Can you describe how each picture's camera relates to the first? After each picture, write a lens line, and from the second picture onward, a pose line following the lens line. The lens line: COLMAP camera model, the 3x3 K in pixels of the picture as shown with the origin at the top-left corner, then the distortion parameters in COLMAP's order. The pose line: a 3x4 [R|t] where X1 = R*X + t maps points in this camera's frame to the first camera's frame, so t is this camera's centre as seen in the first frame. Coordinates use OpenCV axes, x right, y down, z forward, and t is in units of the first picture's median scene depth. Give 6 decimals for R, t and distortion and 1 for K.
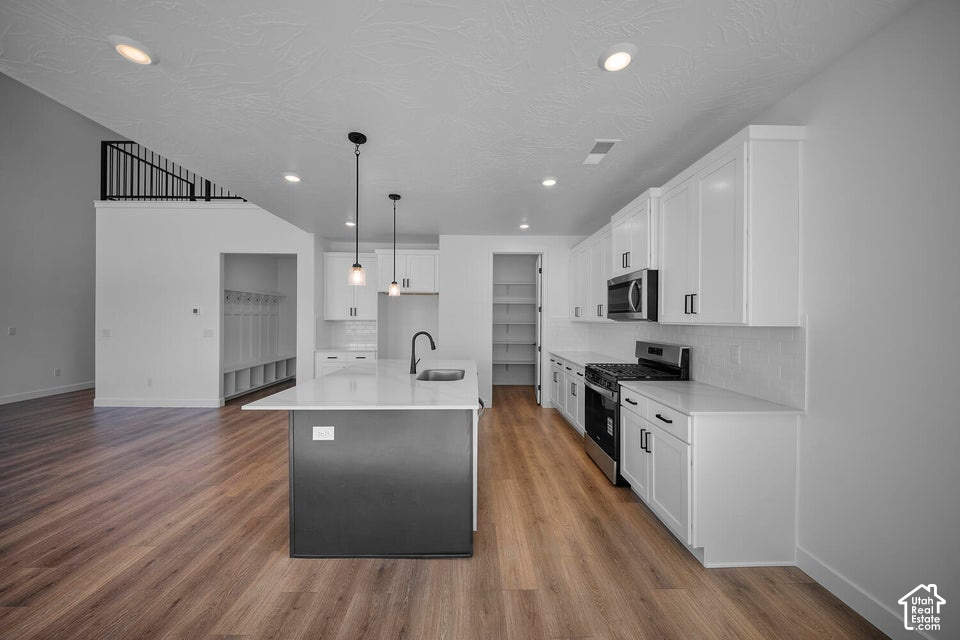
lens RADIAL K [[337.5, 0, 474.4], [0, 337.5, 316.4], [0, 0, 1]] dist [0.002576, -0.004924]
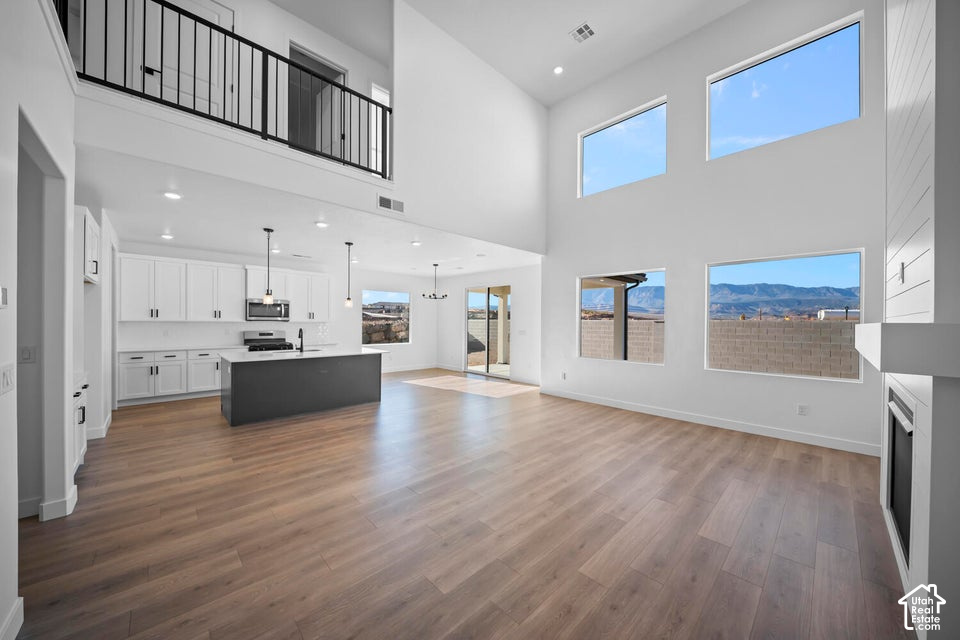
lens RADIAL K [[337.5, 0, 482.7], [0, 337.5, 321.8], [0, 0, 1]] dist [0.002576, -0.004924]
pose [[-0.689349, -0.013032, 0.724312, -1.795206], [-0.018401, 0.999831, 0.000476, -0.006478], [-0.724195, -0.013000, -0.689472, 1.302857]]
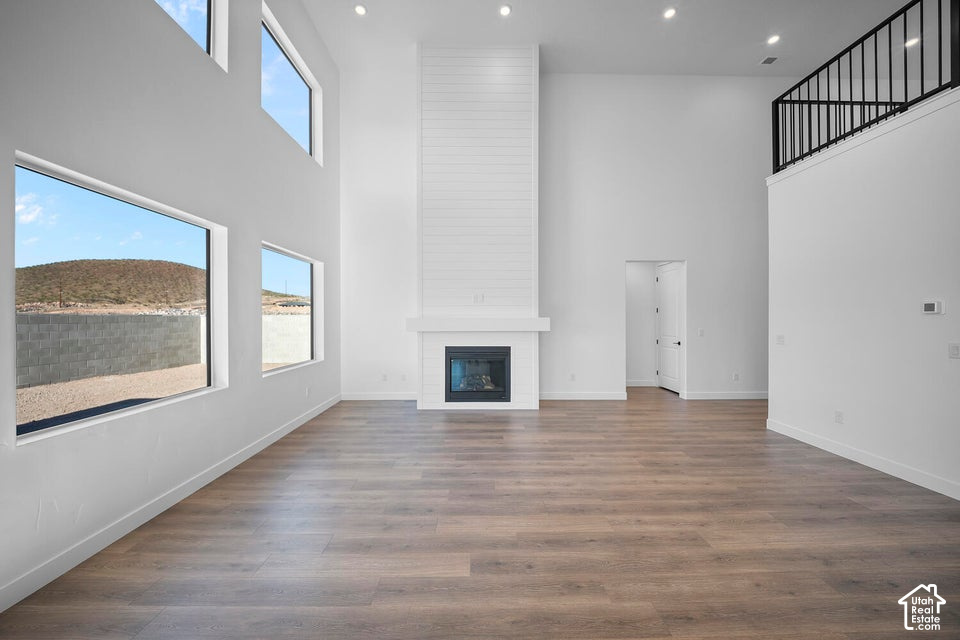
lens RADIAL K [[337.5, 0, 480.0], [0, 337.5, 322.2], [0, 0, 1]] dist [0.002576, -0.004924]
pose [[0.001552, 0.003204, -0.999994, -0.437146], [0.007387, 0.999968, 0.003216, 0.000629], [0.999972, -0.007392, 0.001528, 0.421532]]
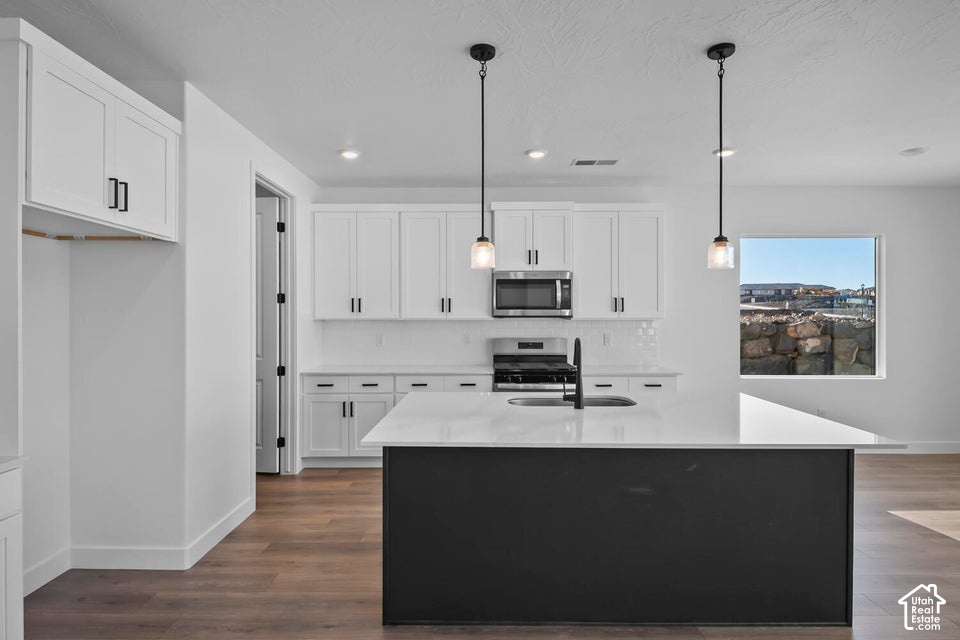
lens RADIAL K [[510.9, 0, 475.6], [0, 510.9, 313.8], [0, 0, 1]] dist [0.005293, -0.007948]
pose [[0.016687, -0.002755, 0.999857, -0.931713], [-0.006520, 0.999975, 0.002864, -0.000652], [-0.999840, -0.006567, 0.016668, 0.994491]]
